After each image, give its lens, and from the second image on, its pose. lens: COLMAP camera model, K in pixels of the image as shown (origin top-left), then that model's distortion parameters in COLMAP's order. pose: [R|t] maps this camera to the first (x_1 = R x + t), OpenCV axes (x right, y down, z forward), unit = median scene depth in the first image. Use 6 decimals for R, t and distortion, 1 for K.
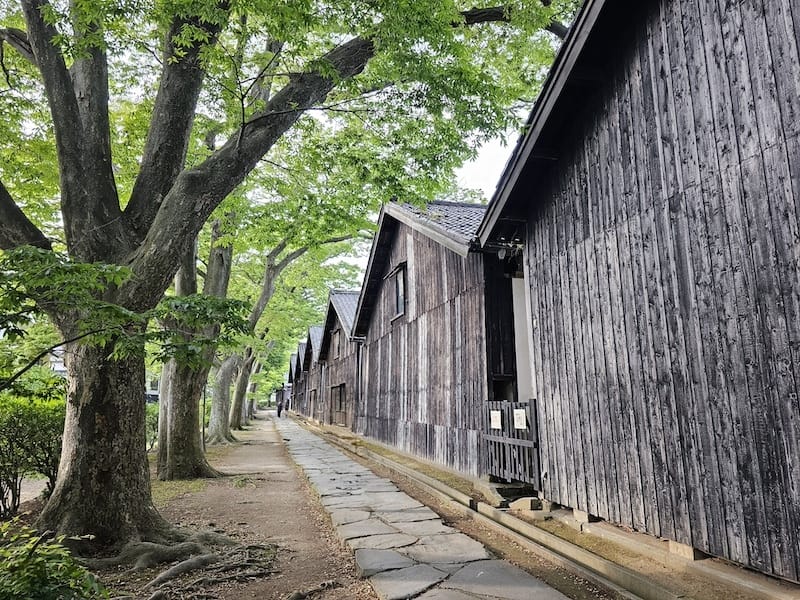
lens RADIAL K [[503.8, 0, 400.0], [0, 503.8, 300.0], [0, 0, 1]] dist [0.062763, -0.071198]
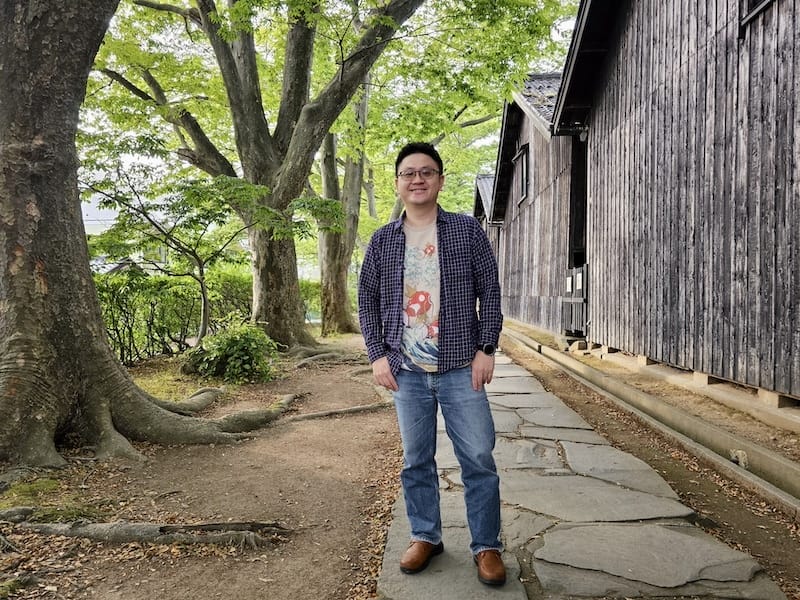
lens RADIAL K [[576.5, 0, 400.0], [0, 576.5, 300.0], [0, 0, 1]] dist [0.001370, -0.000924]
pose [[0.944838, 0.000255, -0.327537, 0.323541], [0.065115, 0.979894, 0.188596, -0.008697], [0.321000, -0.199521, 0.925824, -0.469708]]
